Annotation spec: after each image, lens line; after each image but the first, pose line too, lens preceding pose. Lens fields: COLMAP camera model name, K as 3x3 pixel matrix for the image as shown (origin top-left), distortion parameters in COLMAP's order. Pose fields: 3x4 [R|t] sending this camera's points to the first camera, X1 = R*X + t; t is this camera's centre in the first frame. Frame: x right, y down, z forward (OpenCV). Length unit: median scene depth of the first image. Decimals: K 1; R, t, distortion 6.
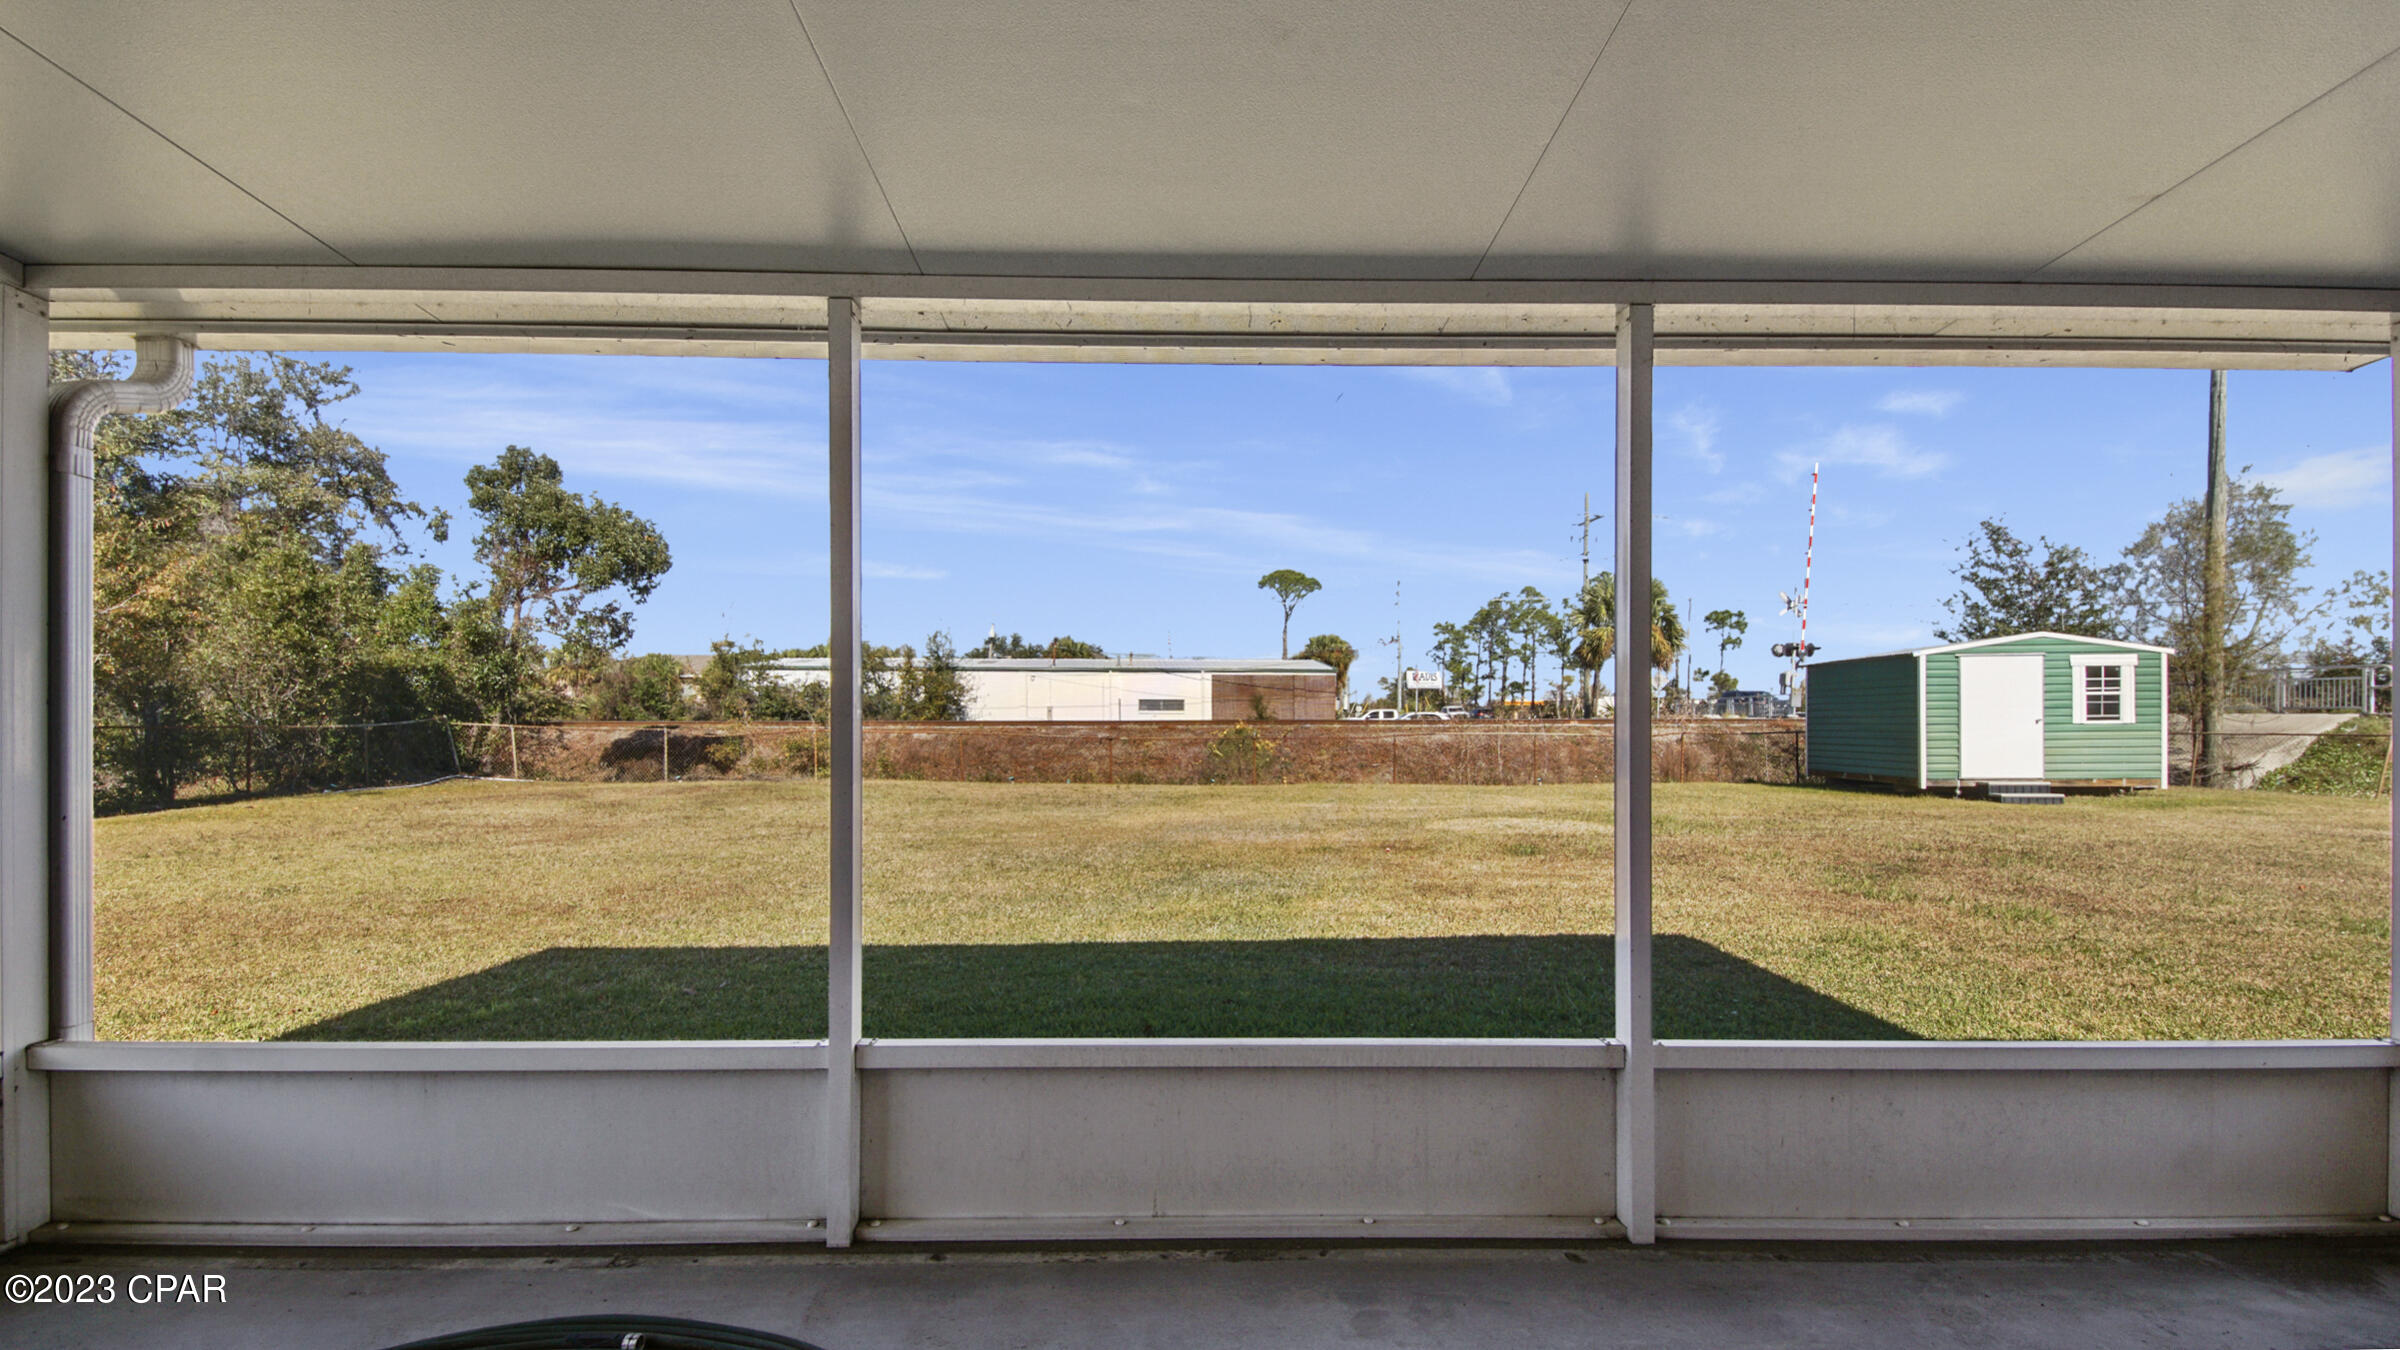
lens RADIAL K [[1081.4, 0, 1190.2], [0, 1081.4, 757.9], [0, 0, 1]] dist [0.013243, -0.000766]
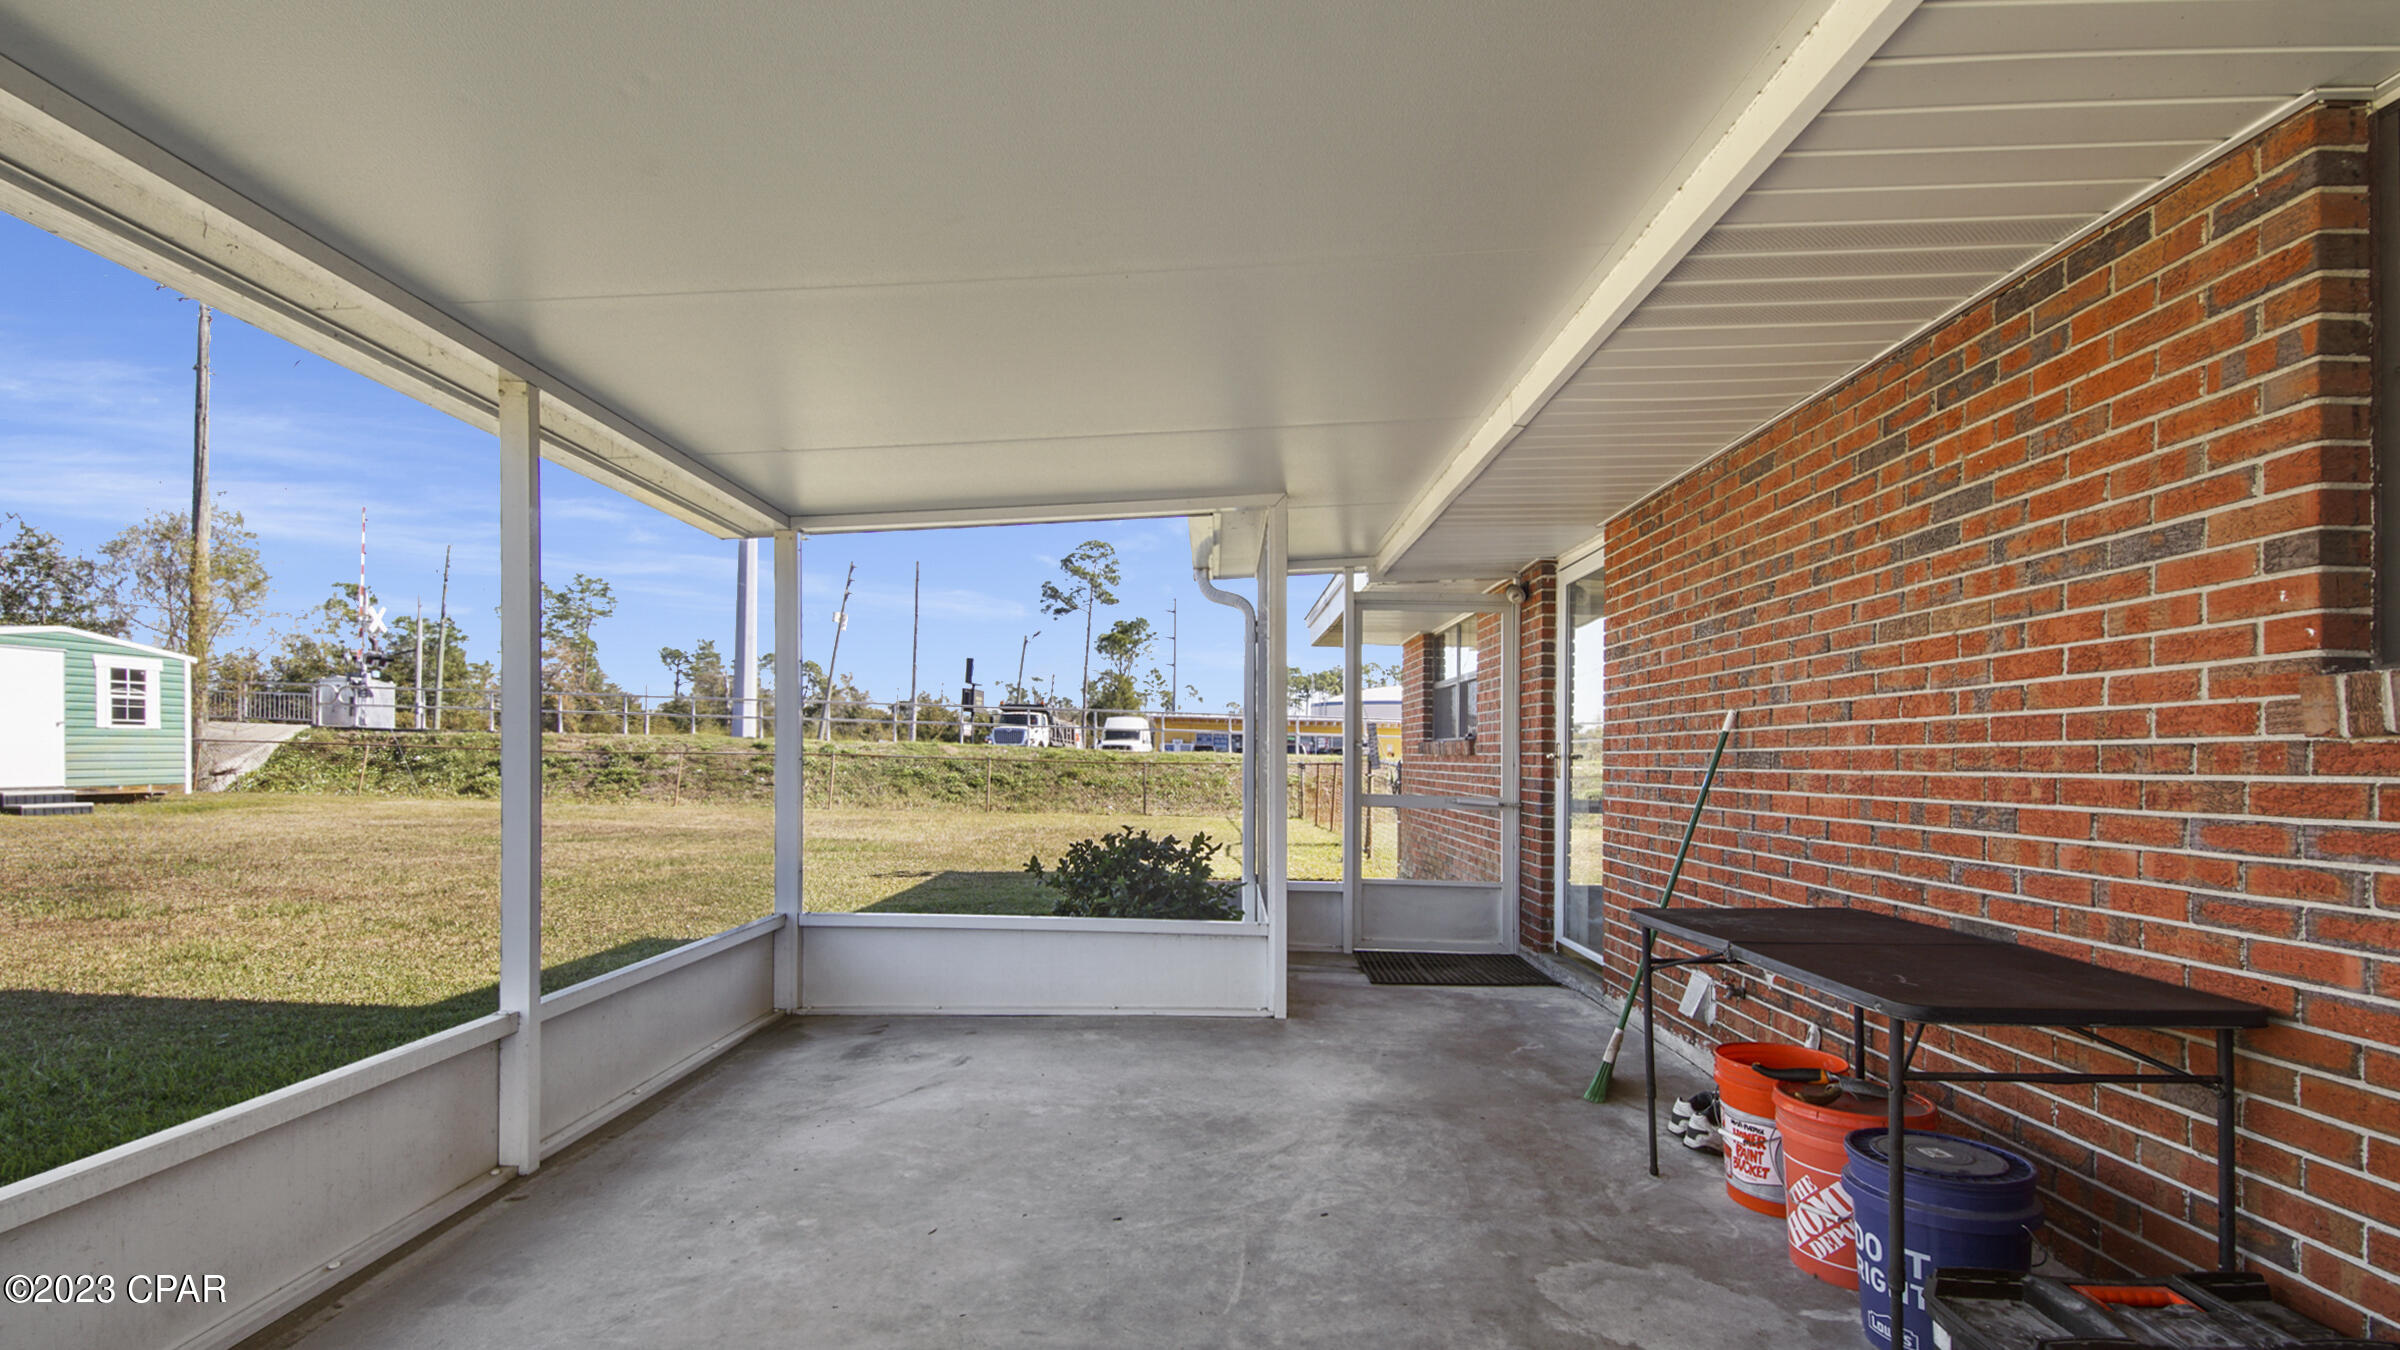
lens RADIAL K [[1081.4, 0, 1190.2], [0, 1081.4, 757.9], [0, 0, 1]] dist [0.013243, -0.000766]
pose [[0.020560, 0.001072, 0.999788, -0.094709], [0.003790, 0.999992, -0.001150, -0.000418], [-0.999781, 0.003813, 0.020556, 0.031154]]
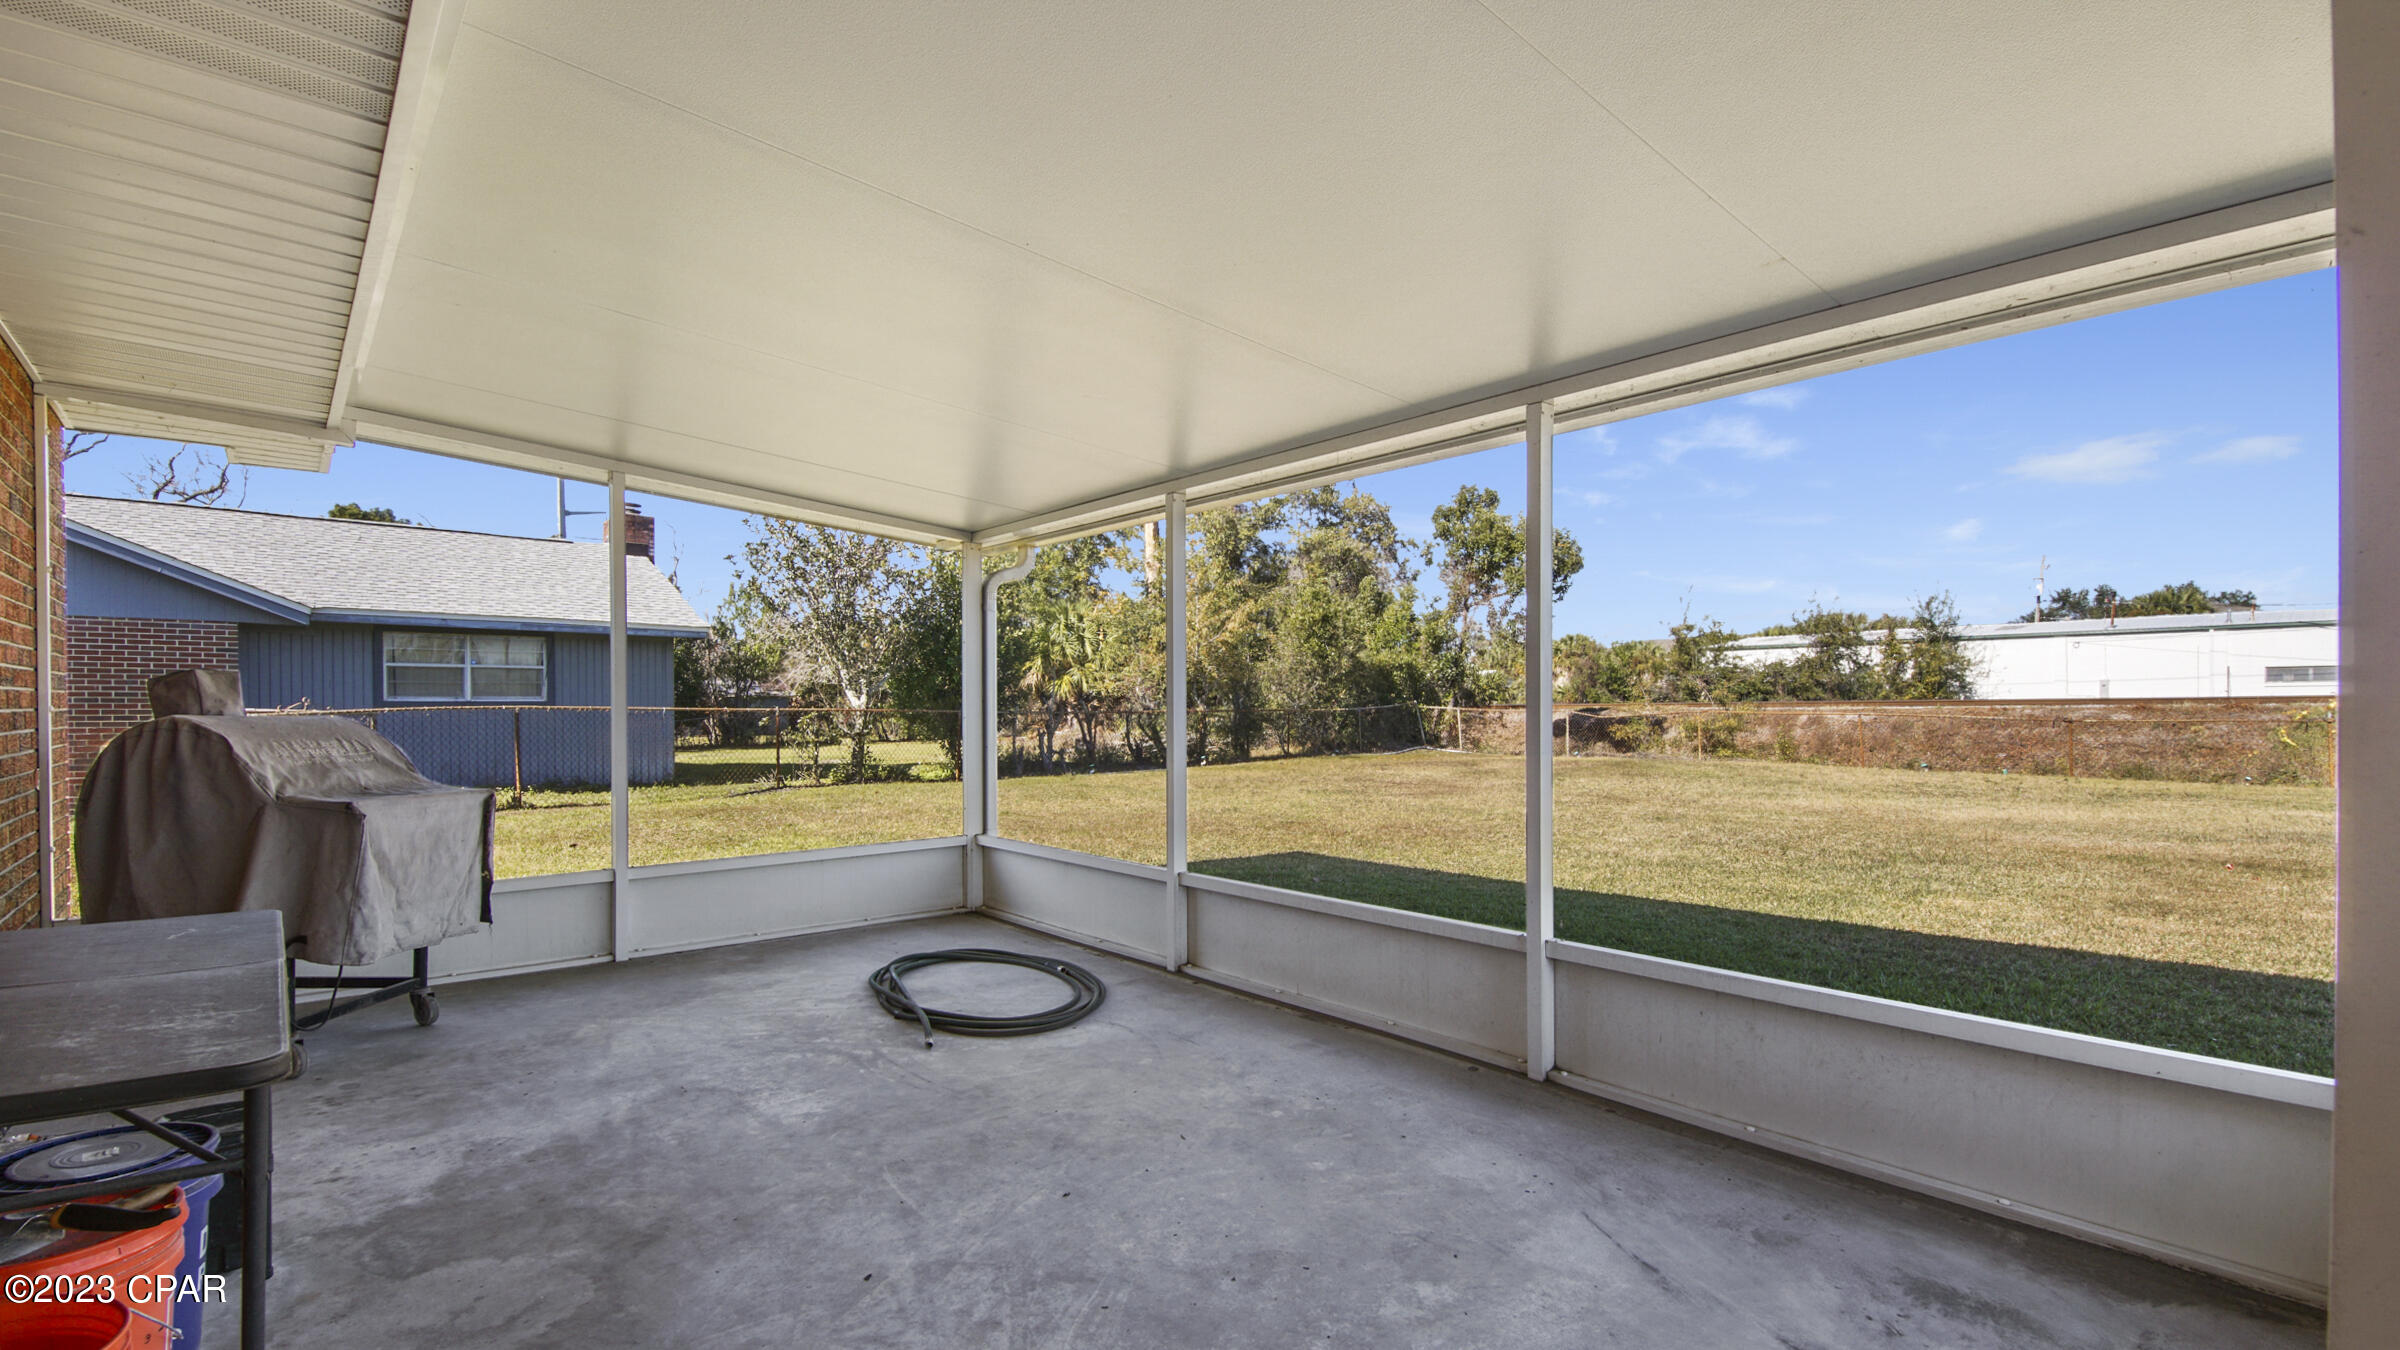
lens RADIAL K [[1079.1, 0, 1211.4], [0, 1079.1, 733.9], [0, 0, 1]] dist [0.039802, -0.000181]
pose [[0.647583, 0.014304, -0.761861, 0.147609], [-0.017731, 0.999836, 0.003701, 0.000278], [0.761789, 0.011112, 0.647730, -0.028569]]
